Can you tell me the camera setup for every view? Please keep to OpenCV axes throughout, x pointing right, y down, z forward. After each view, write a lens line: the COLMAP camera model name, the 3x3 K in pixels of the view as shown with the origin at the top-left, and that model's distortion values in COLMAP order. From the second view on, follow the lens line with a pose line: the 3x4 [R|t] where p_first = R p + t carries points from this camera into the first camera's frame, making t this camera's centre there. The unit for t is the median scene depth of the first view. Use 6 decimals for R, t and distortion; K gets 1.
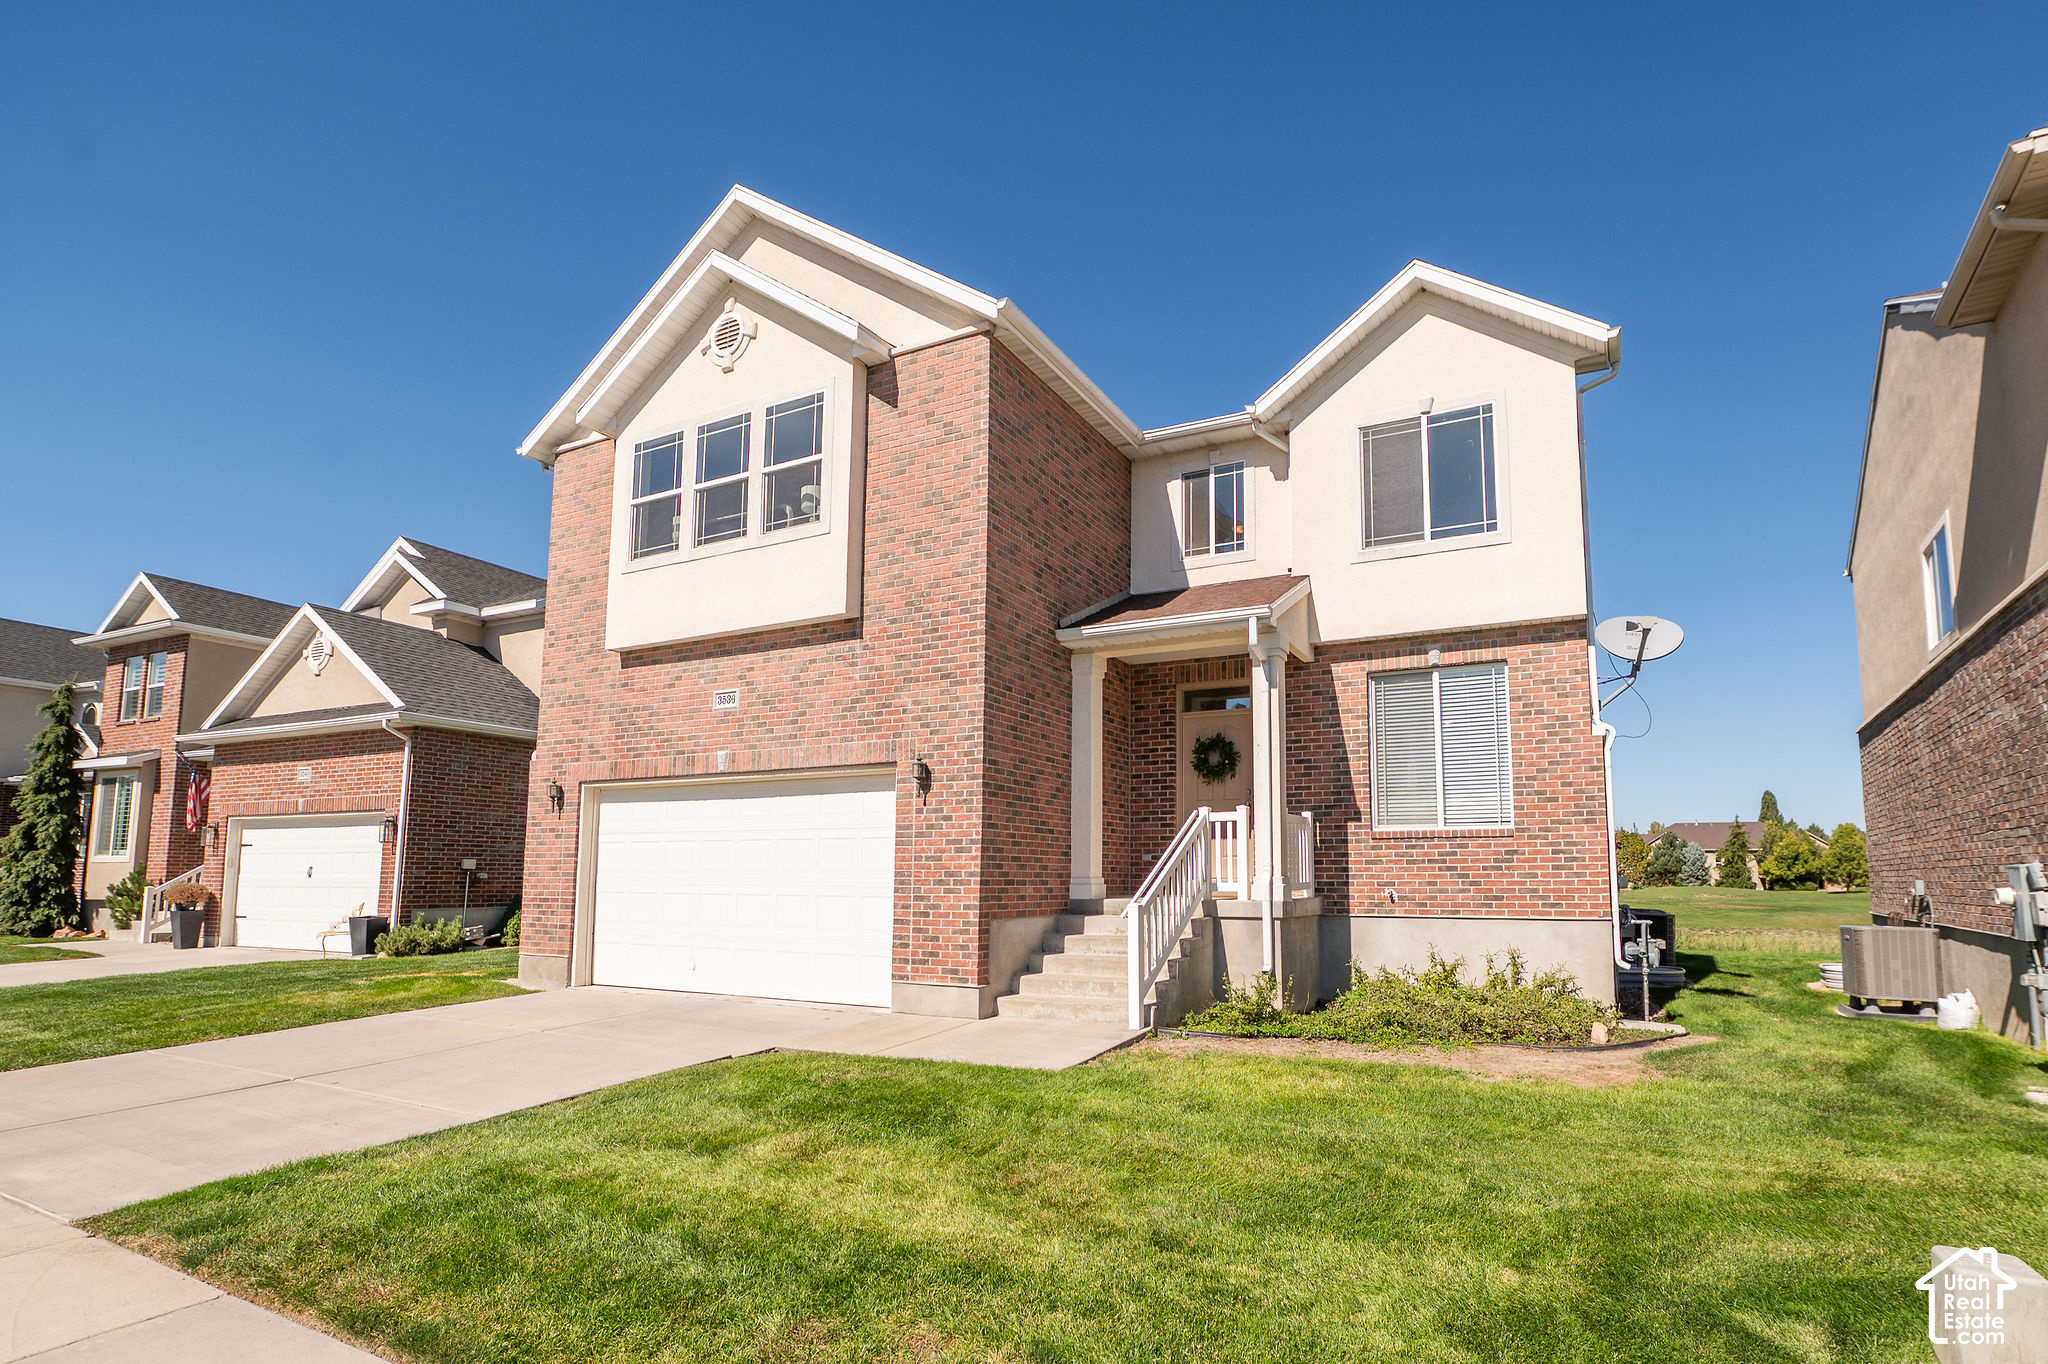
lens RADIAL K [[997.2, 0, 1026.4], [0, 997.2, 770.4], [0, 0, 1]] dist [-0.004097, -0.000968]
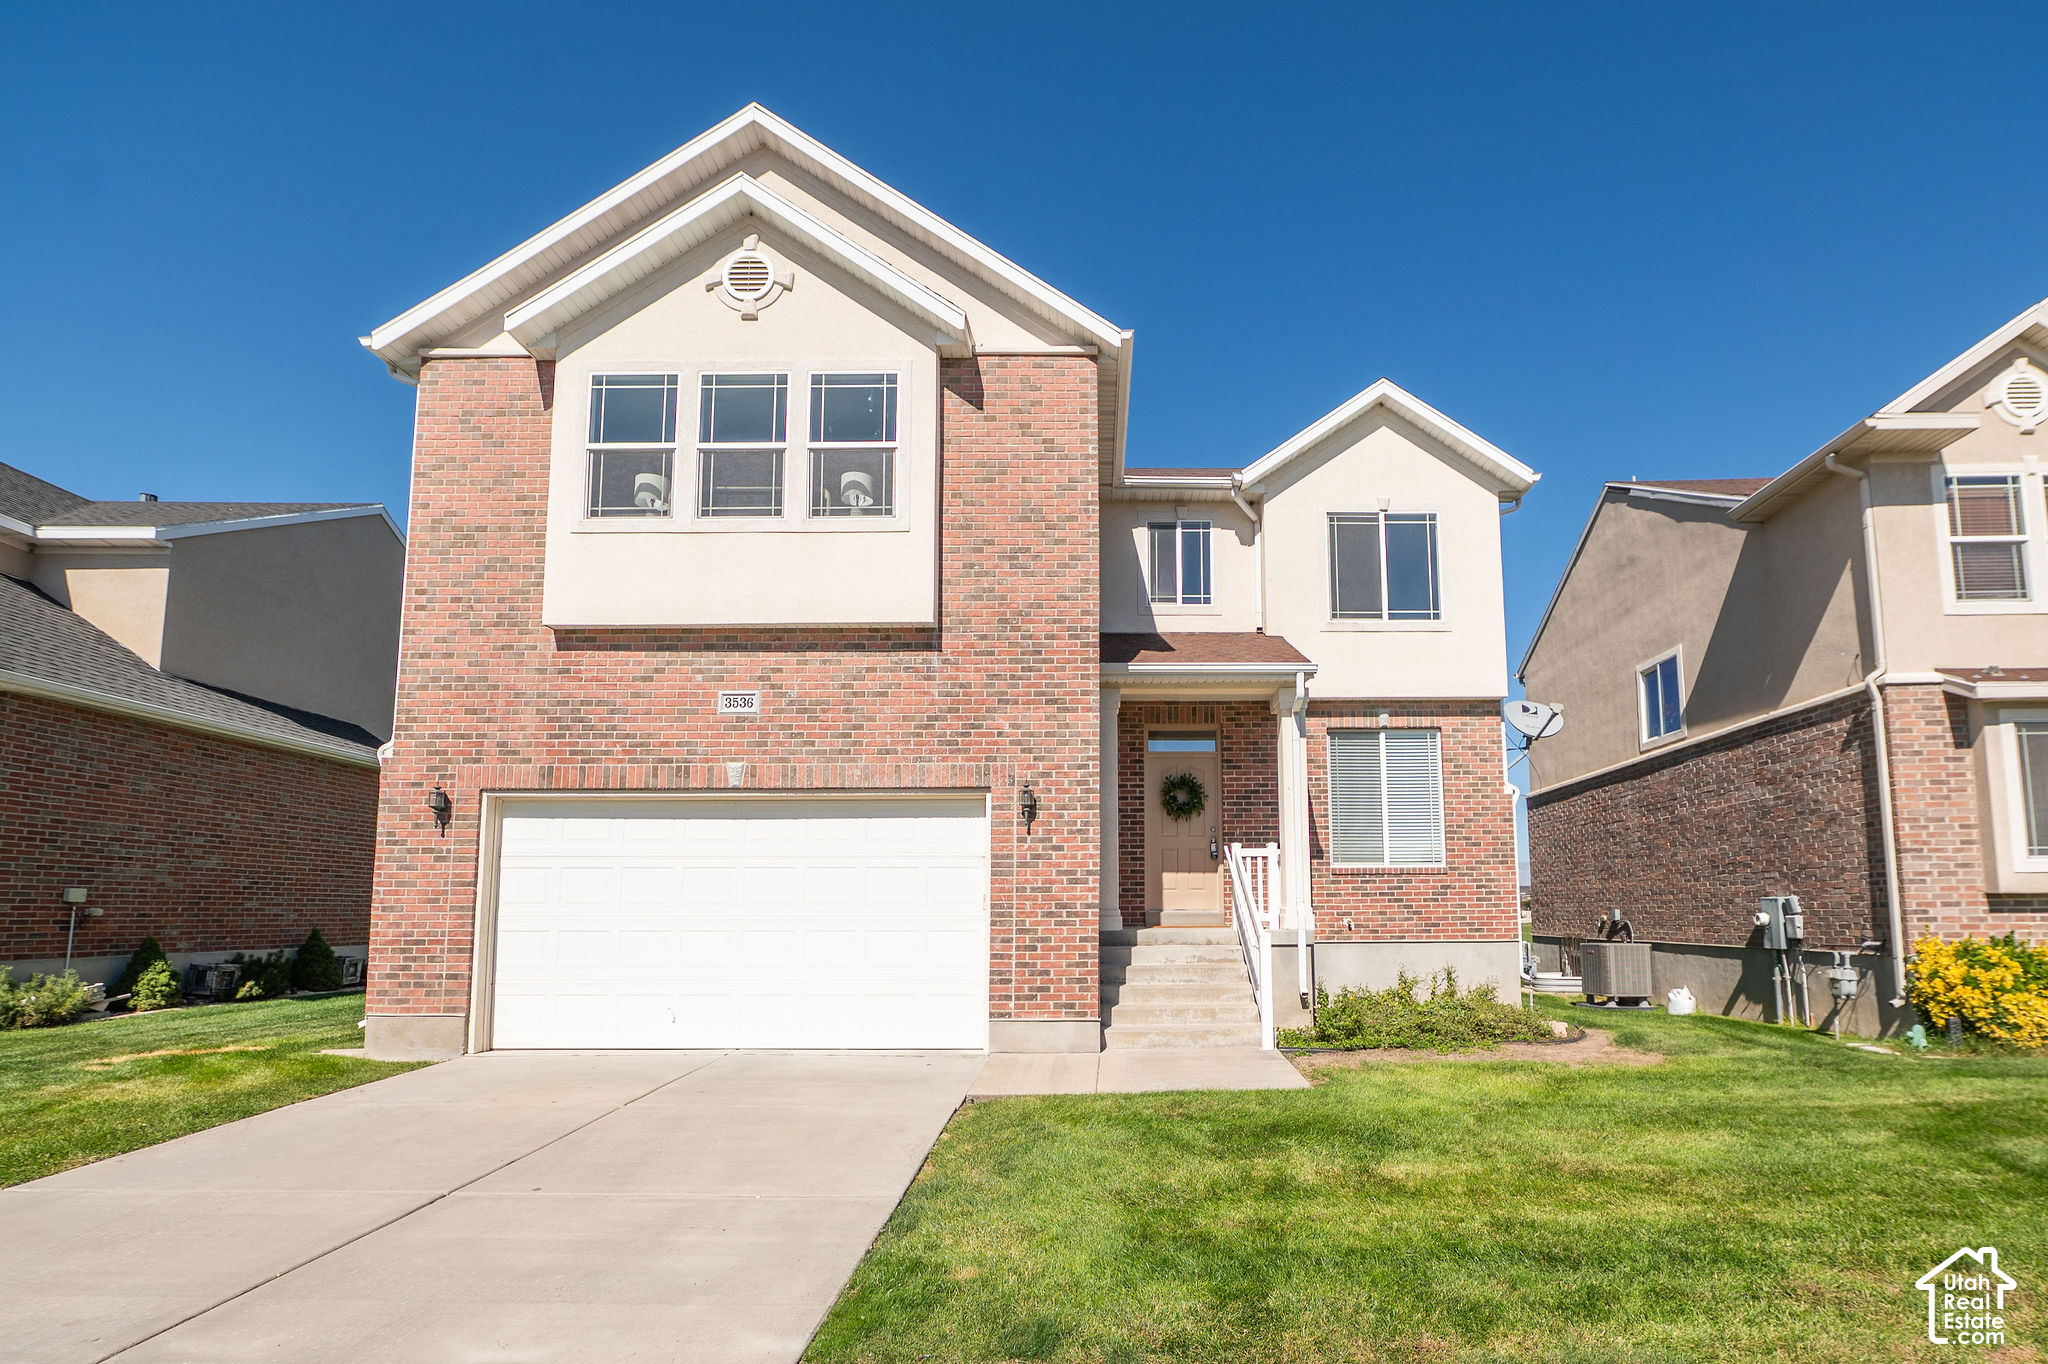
lens RADIAL K [[1028.2, 0, 1027.5], [0, 1028.2, 802.9], [0, 0, 1]] dist [-0.003616, -0.000891]
pose [[0.891958, 0.042693, 0.450097, -0.504287], [-0.043226, 0.999024, -0.009100, 0.012902], [-0.450046, -0.011339, 0.892933, 0.109139]]
